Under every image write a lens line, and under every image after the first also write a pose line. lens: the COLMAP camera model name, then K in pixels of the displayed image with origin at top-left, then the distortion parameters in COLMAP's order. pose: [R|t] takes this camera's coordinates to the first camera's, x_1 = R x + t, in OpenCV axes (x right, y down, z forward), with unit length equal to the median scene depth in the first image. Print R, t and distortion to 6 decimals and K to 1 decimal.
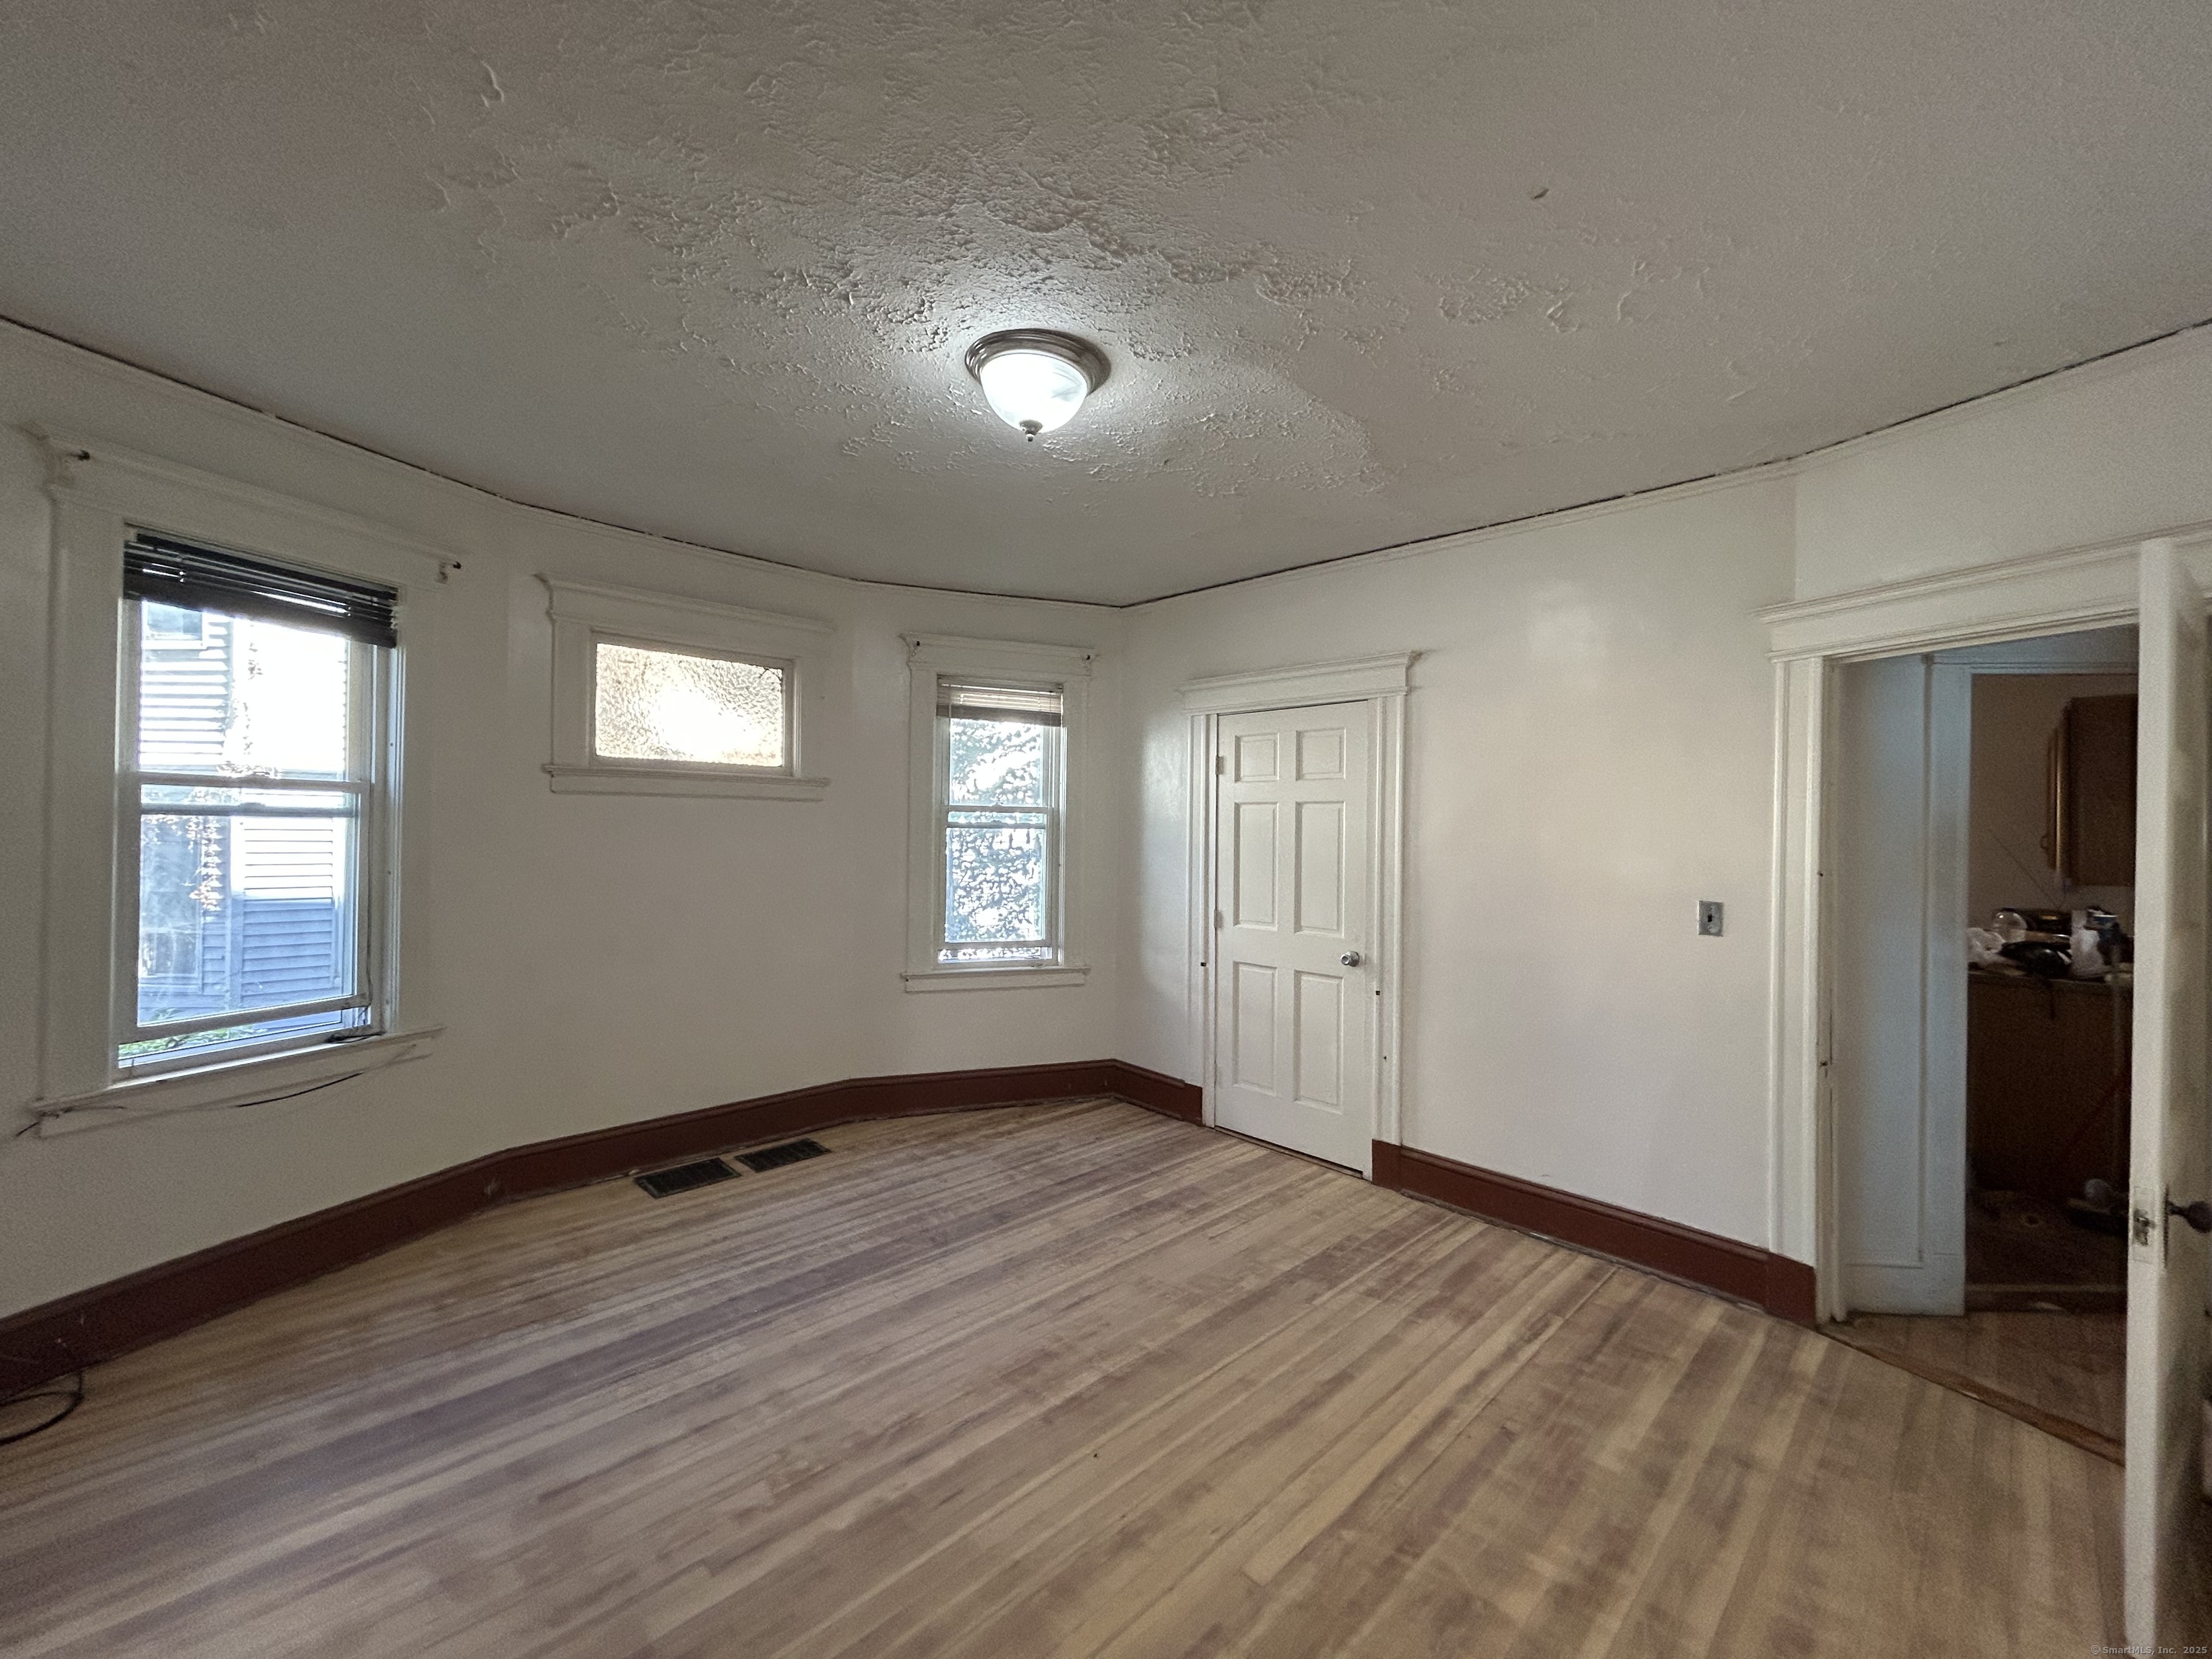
lens RADIAL K [[889.9, 0, 1099.5], [0, 889.9, 824.6], [0, 0, 1]] dist [-0.002669, 0.000610]
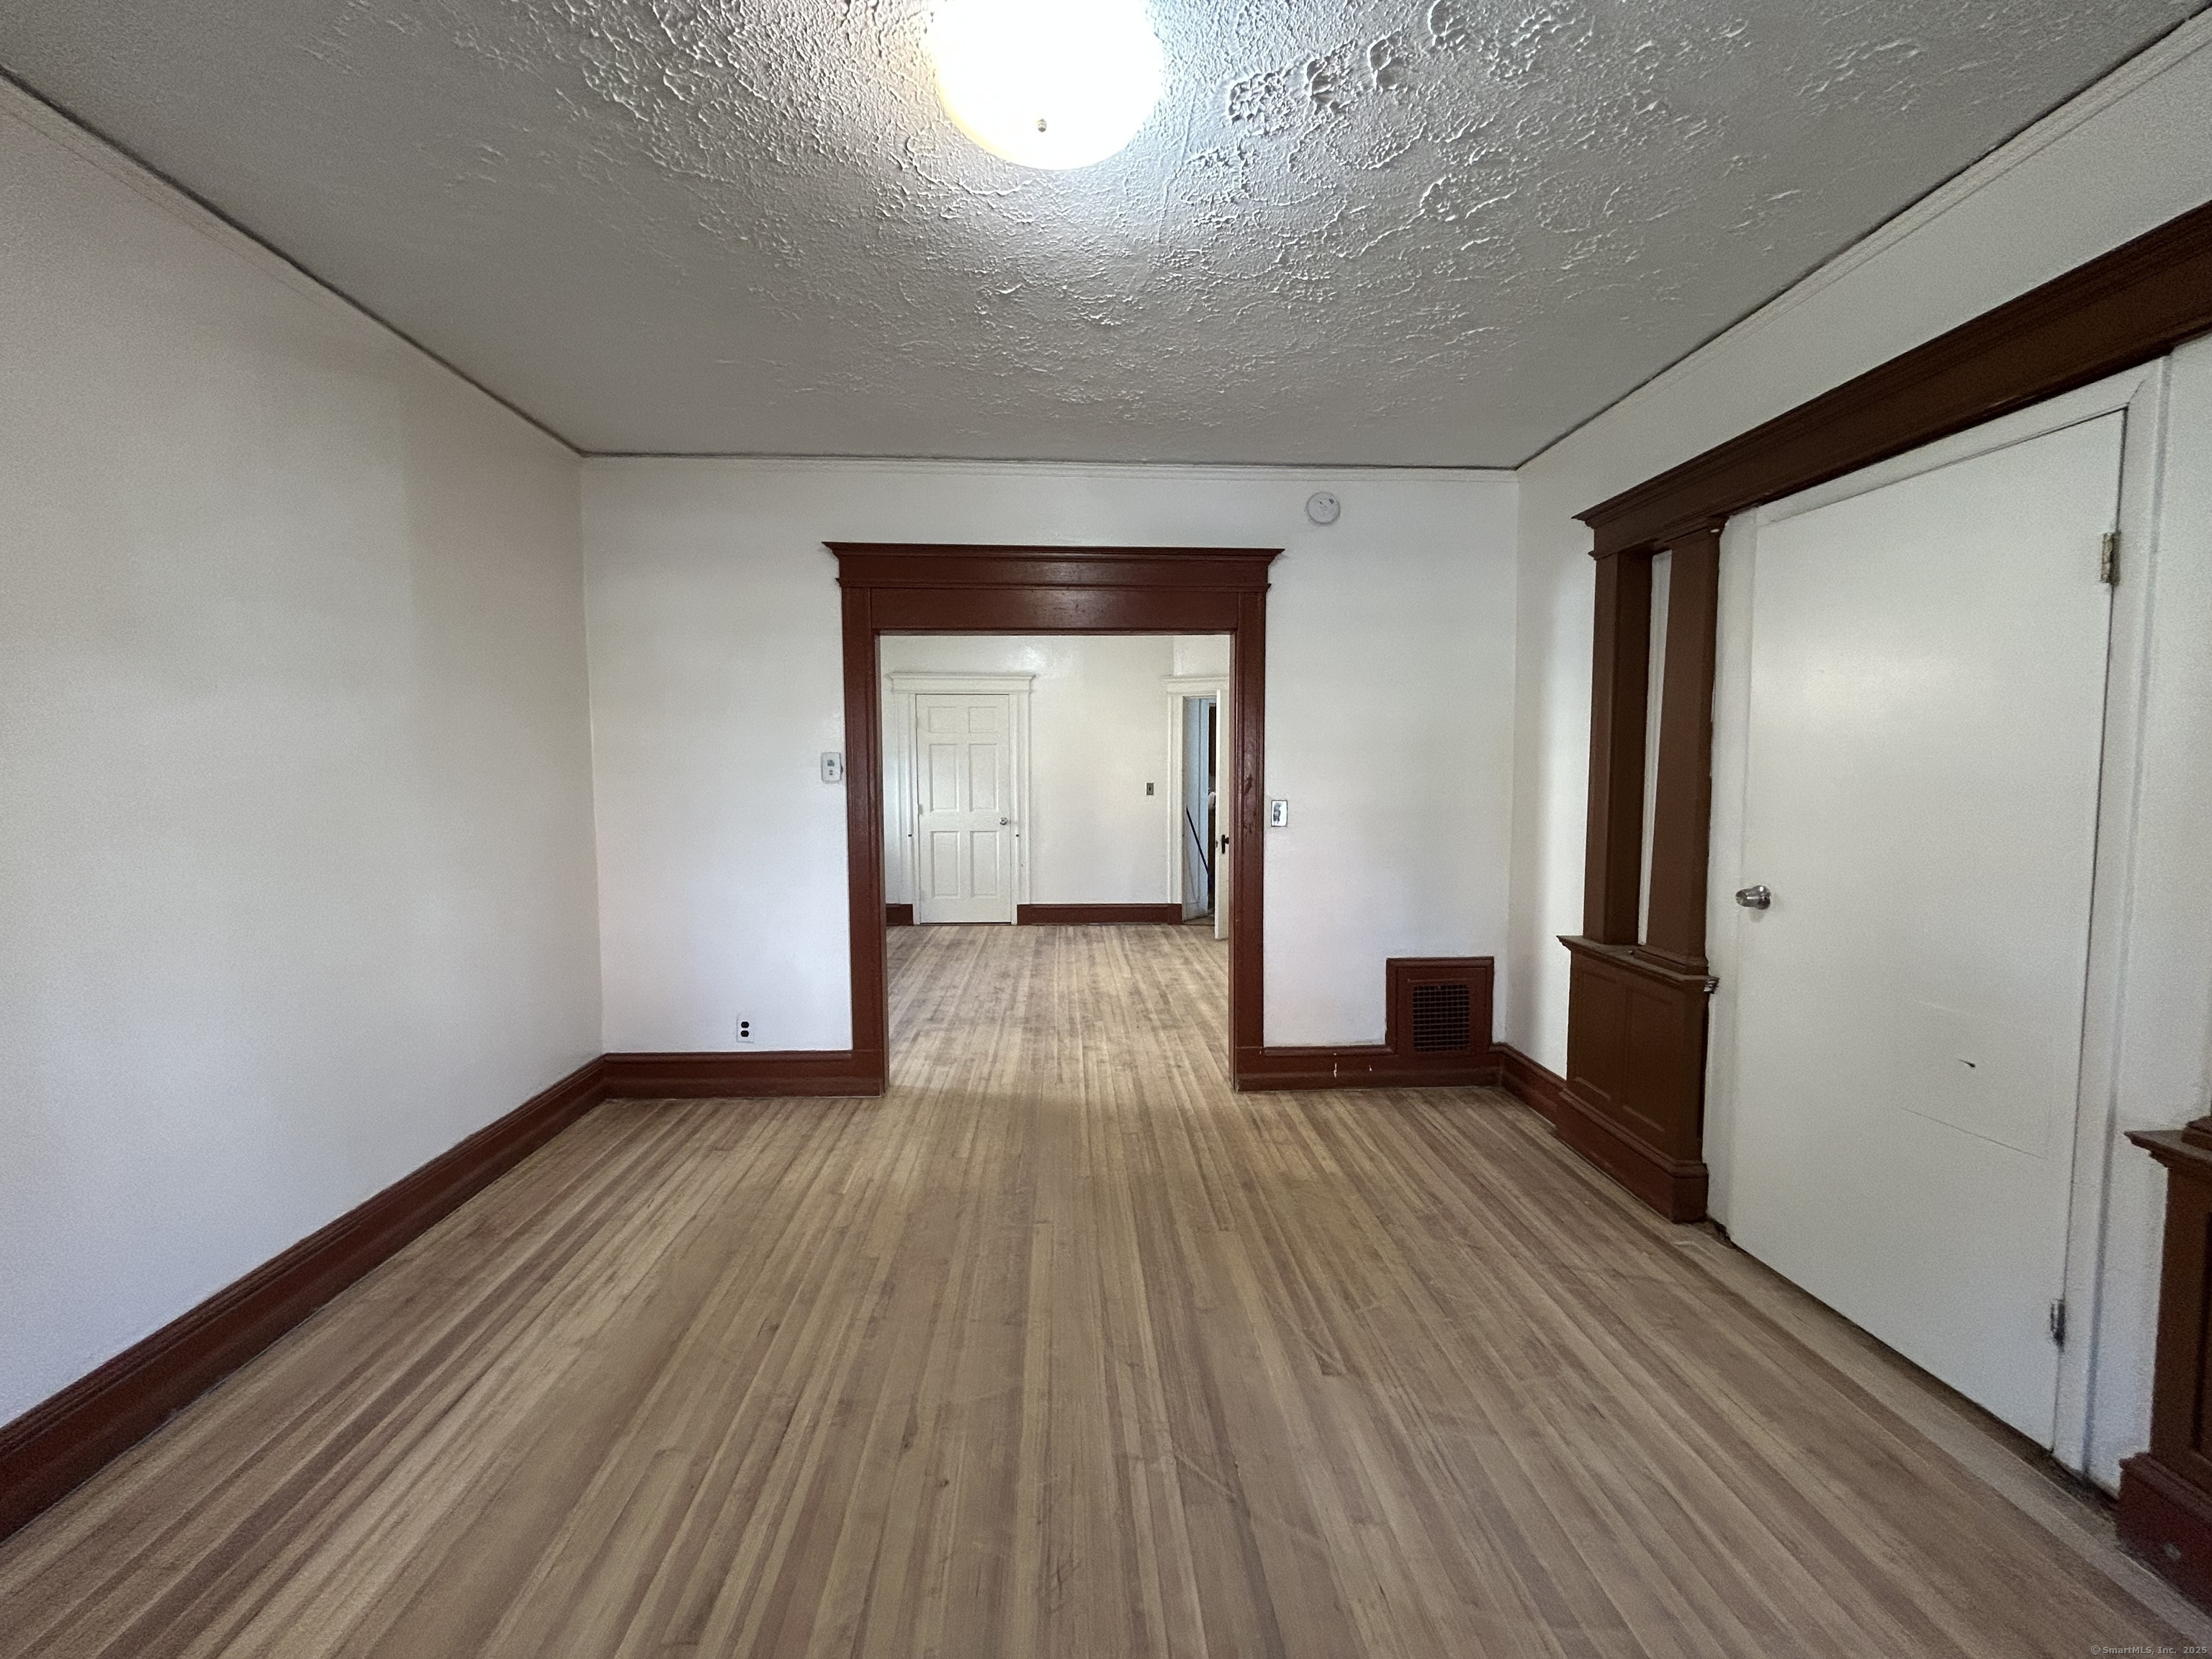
lens RADIAL K [[889.9, 0, 1099.5], [0, 889.9, 824.6], [0, 0, 1]] dist [-0.002669, 0.000610]
pose [[0.663482, -0.065423, 0.745327, -1.231755], [0.008475, 0.996763, 0.079949, -0.003502], [-0.748144, -0.046728, 0.661888, -0.586322]]
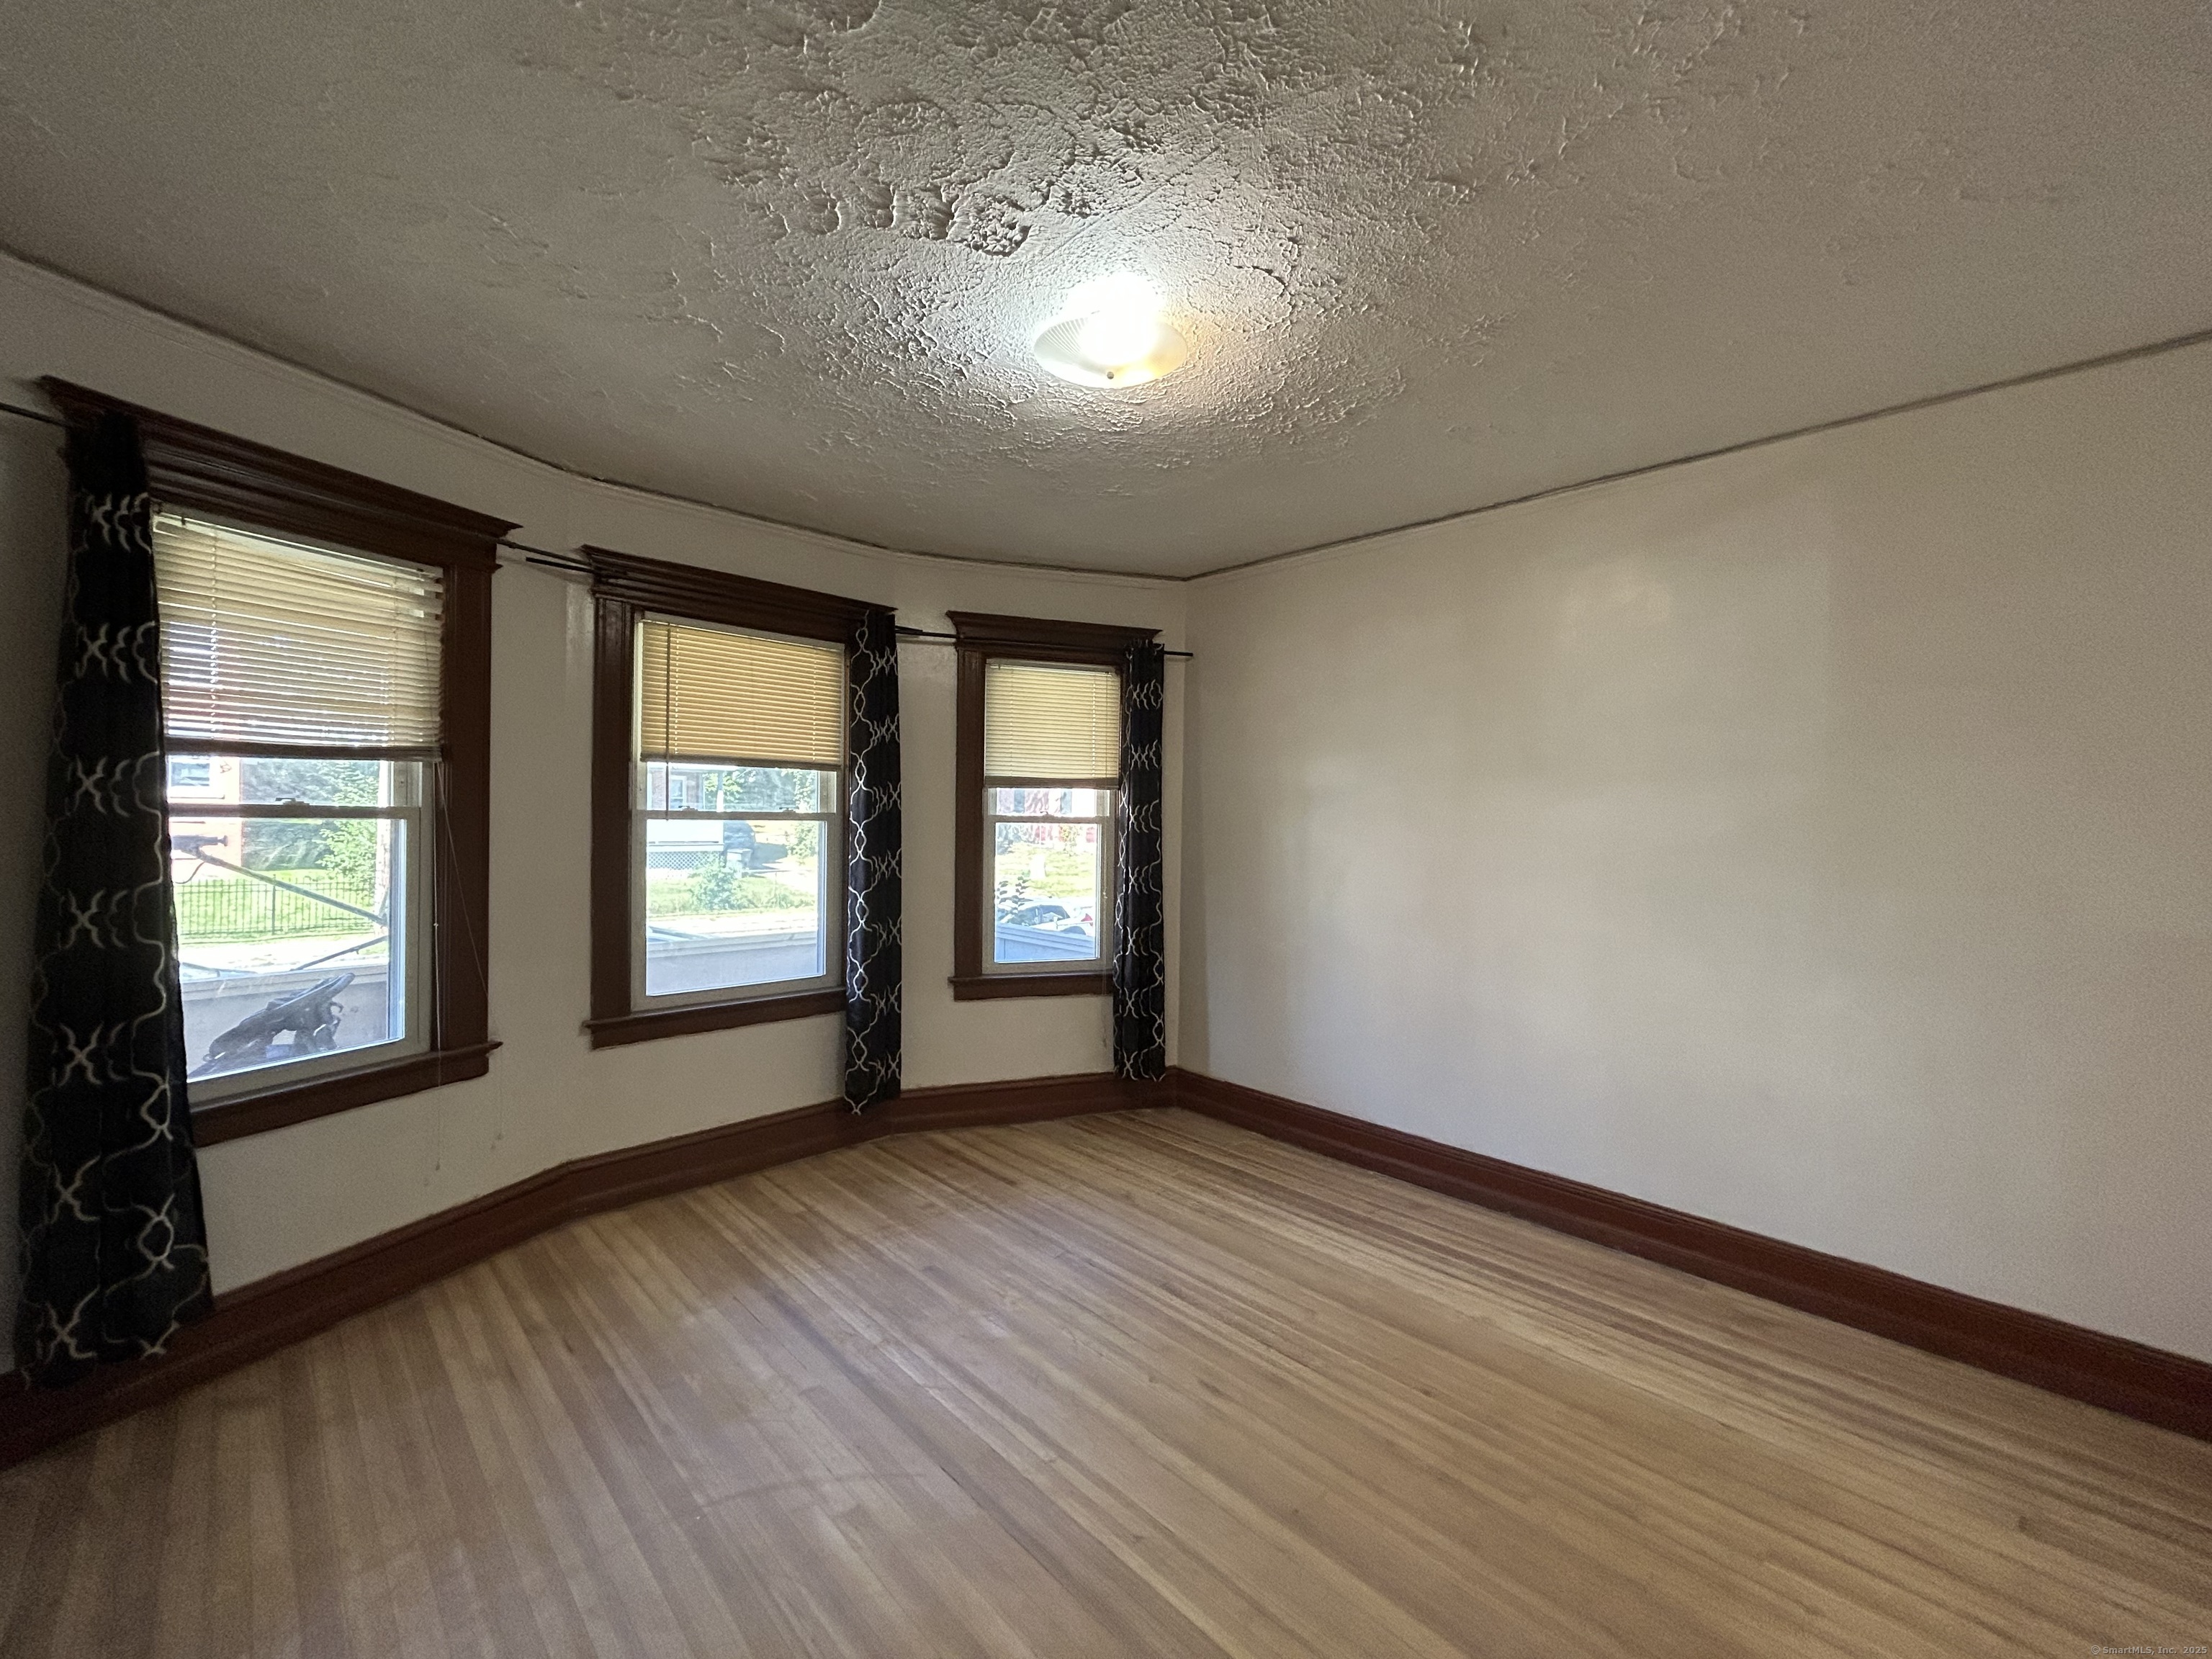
lens RADIAL K [[889.9, 0, 1099.5], [0, 889.9, 824.6], [0, 0, 1]] dist [-0.002669, 0.000610]
pose [[-0.012309, -0.006907, -0.999900, -0.252867], [-0.008381, 0.999942, -0.006804, -0.008021], [0.999889, 0.008296, -0.012366, -0.237280]]
